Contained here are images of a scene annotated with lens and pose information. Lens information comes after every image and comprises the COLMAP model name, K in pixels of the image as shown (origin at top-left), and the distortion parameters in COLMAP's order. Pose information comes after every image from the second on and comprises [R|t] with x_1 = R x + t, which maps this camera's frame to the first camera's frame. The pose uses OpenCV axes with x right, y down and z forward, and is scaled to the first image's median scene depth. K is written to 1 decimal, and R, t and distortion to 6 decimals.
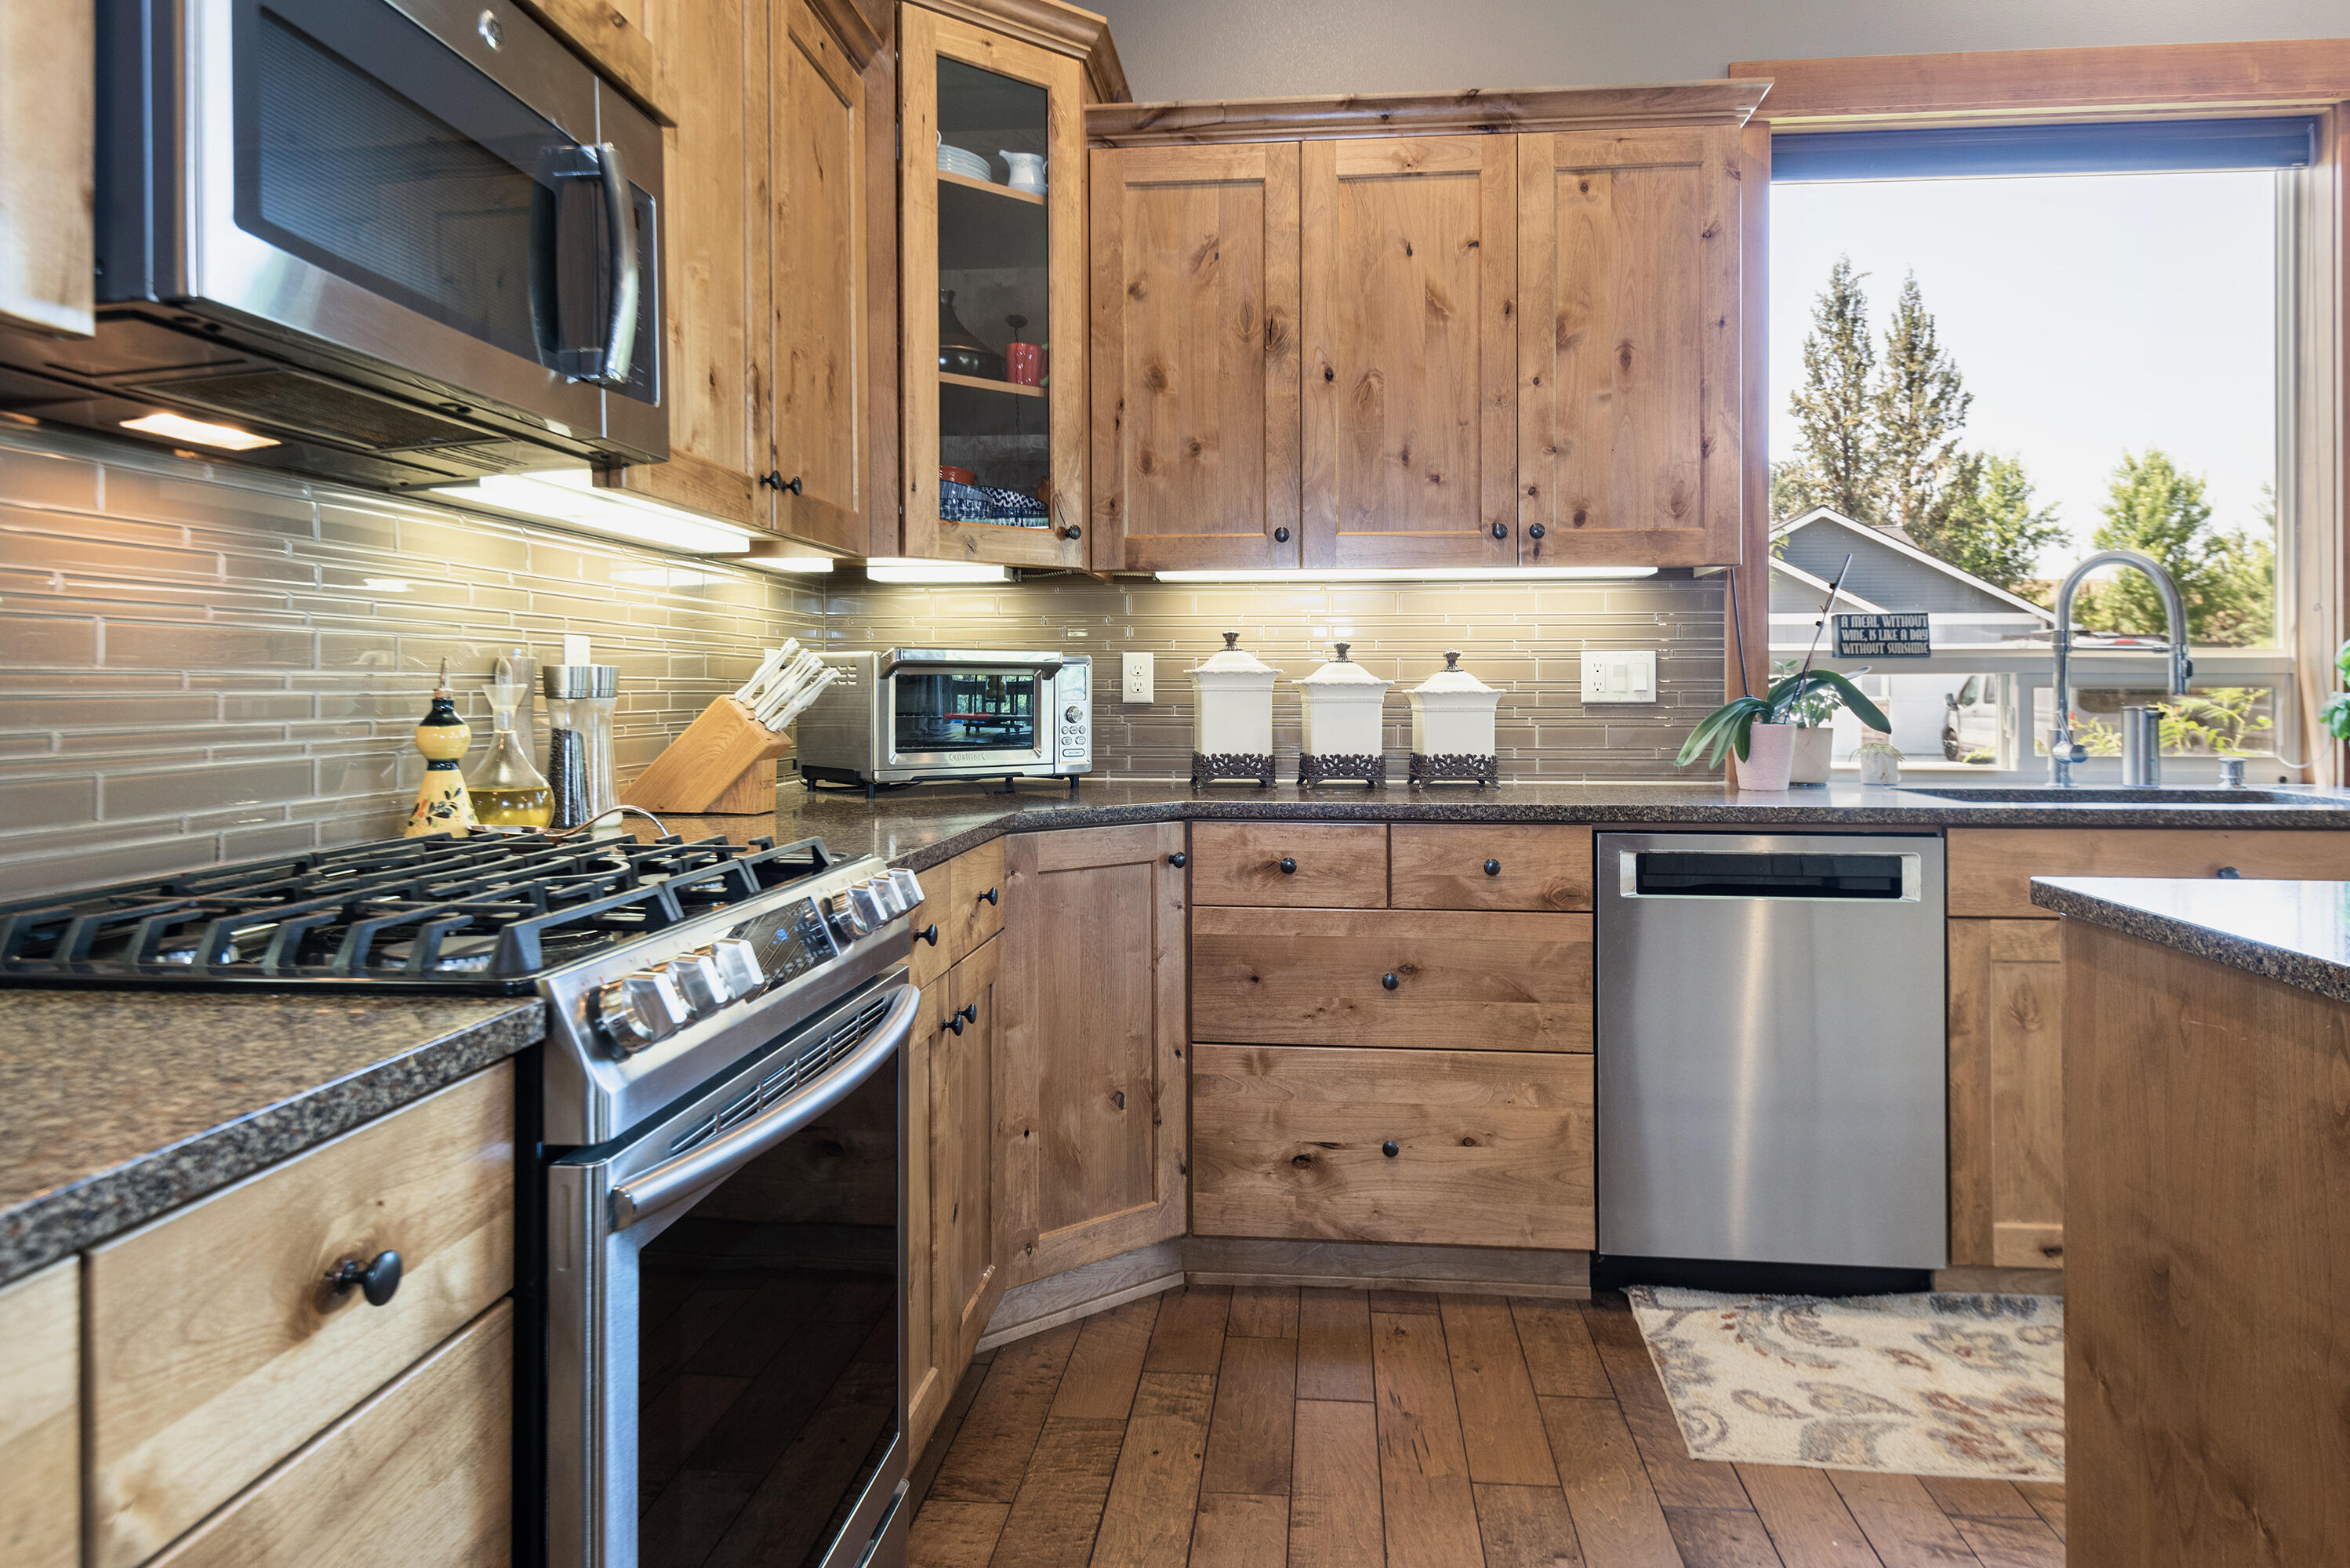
lens RADIAL K [[1481.3, 0, 1235.2], [0, 1481.3, 688.8], [0, 0, 1]] dist [0.026058, -0.011201]
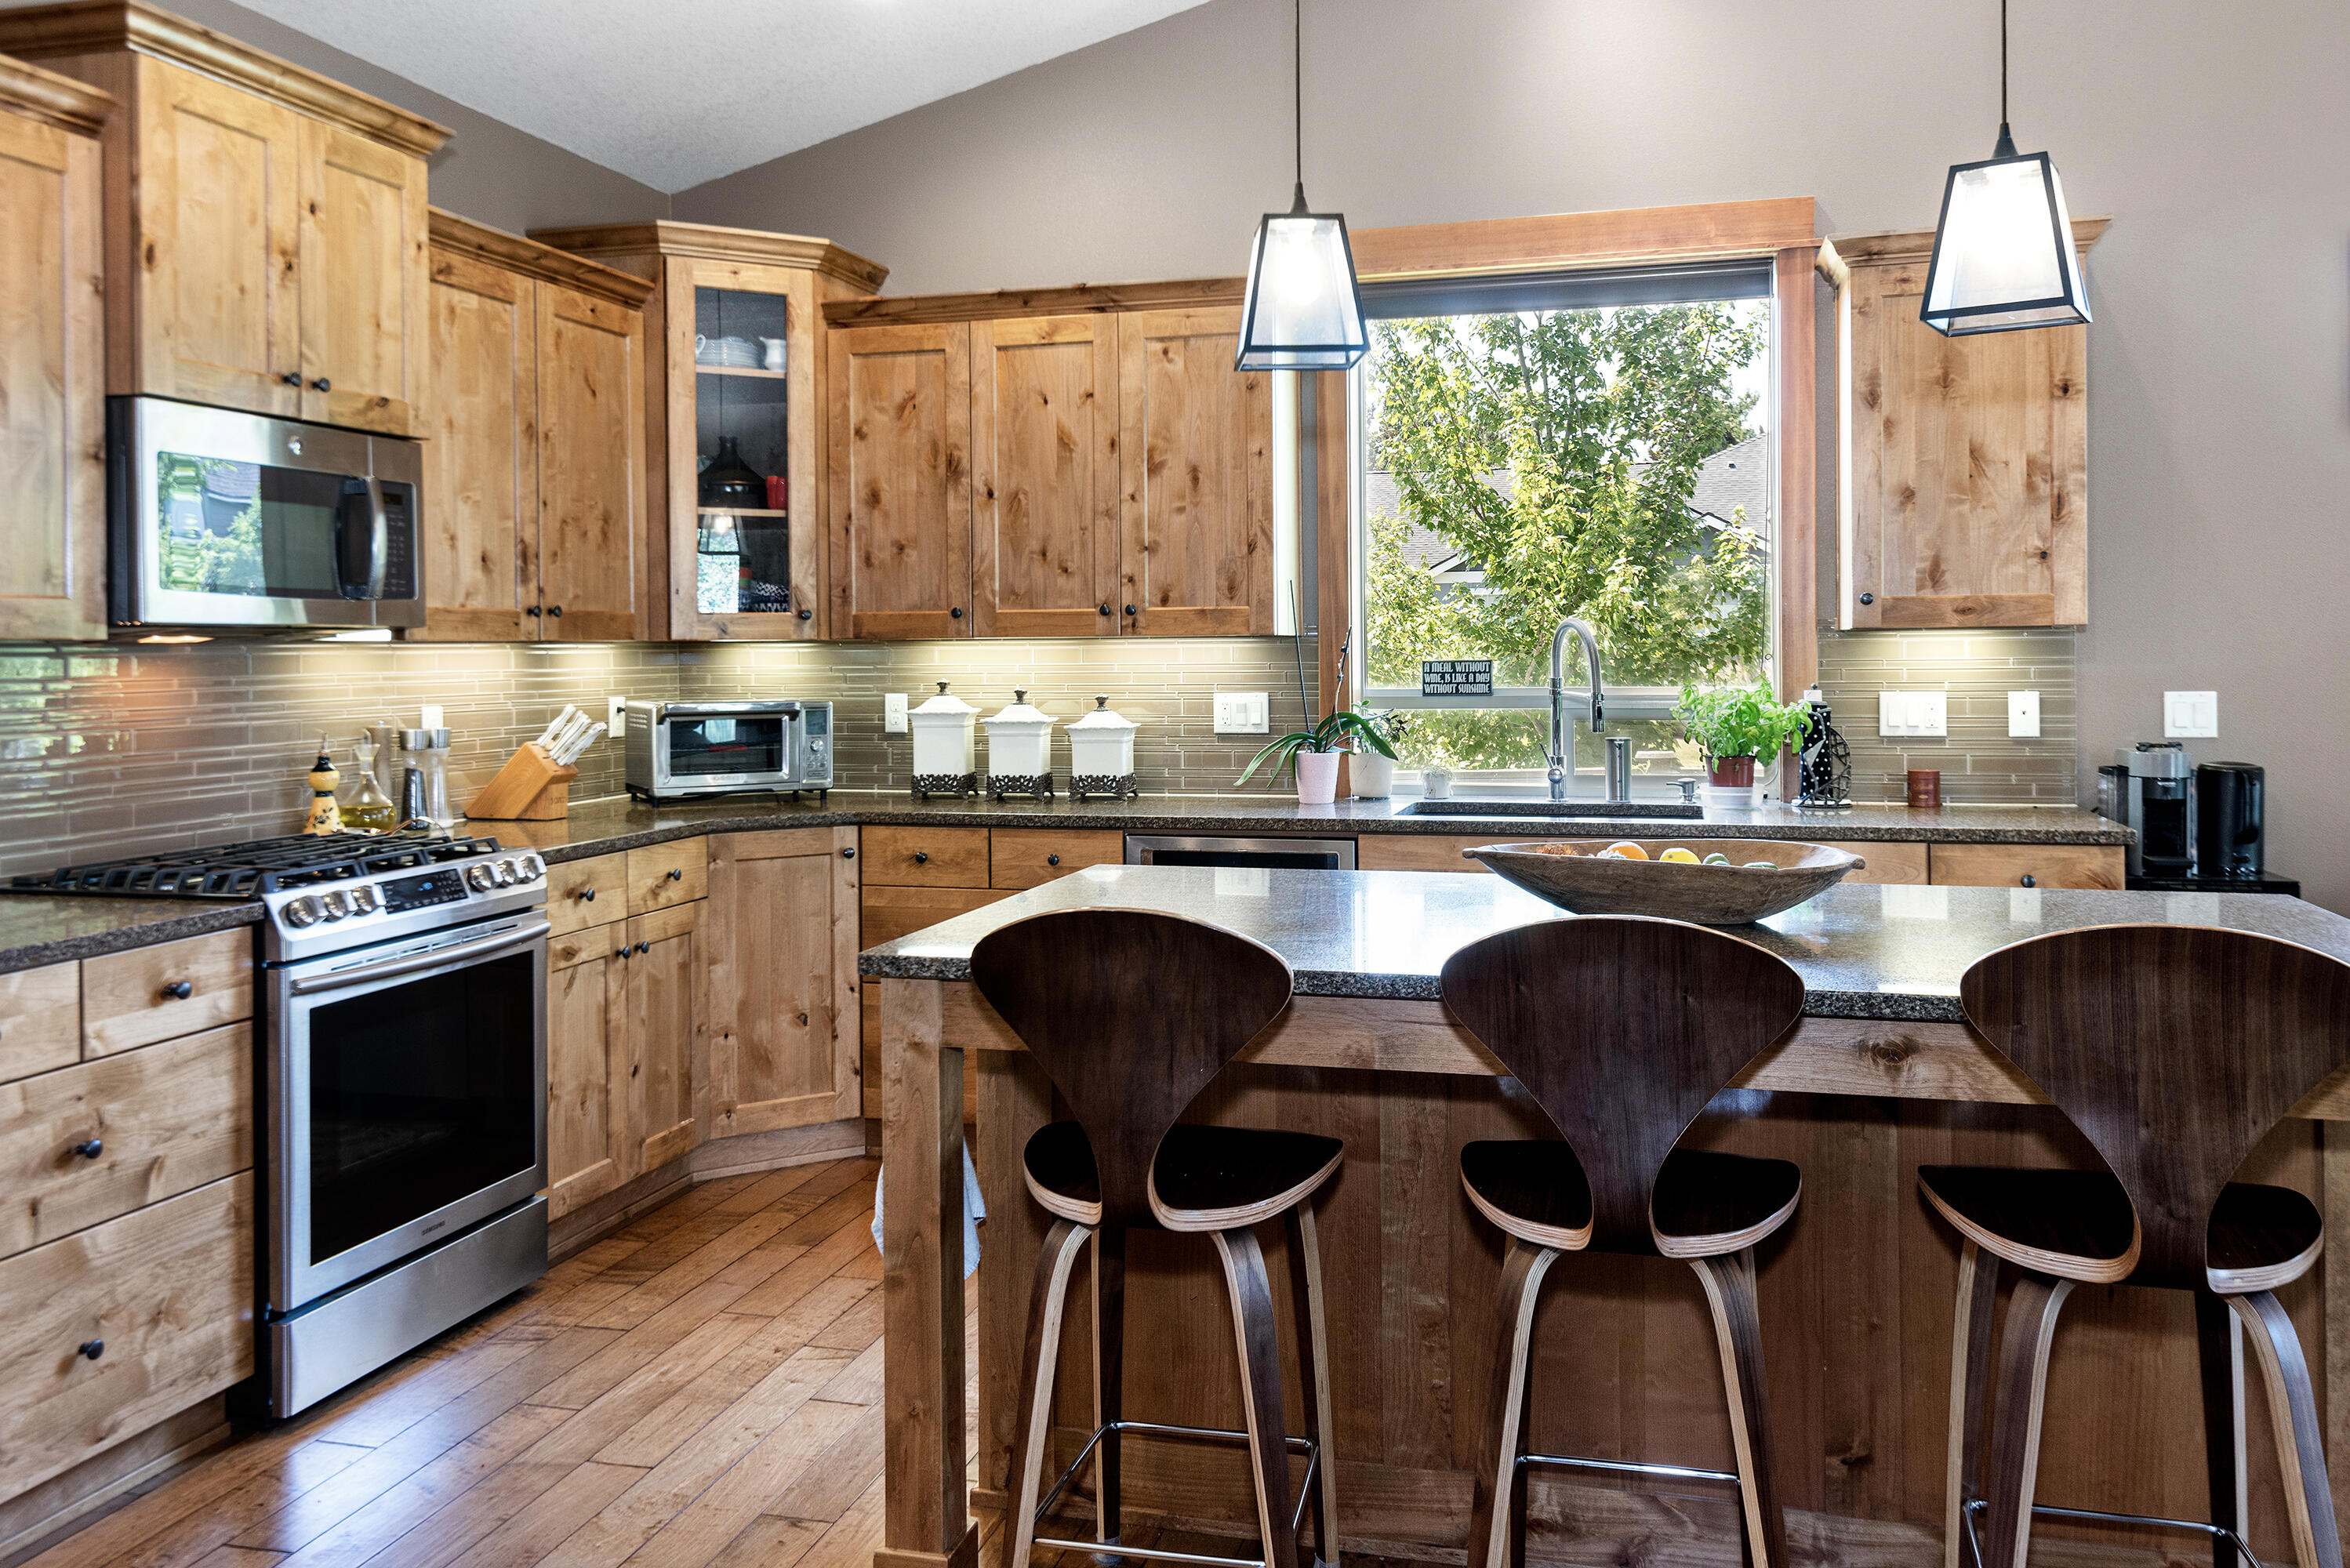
lens RADIAL K [[1867.7, 0, 1240.4], [0, 1867.7, 644.1], [0, 0, 1]] dist [0.057075, -0.035860]
pose [[0.982727, -0.010618, -0.184759, 0.664646], [0.010570, 0.999943, -0.001242, -0.078580], [0.184761, -0.000732, 0.982783, -0.697069]]
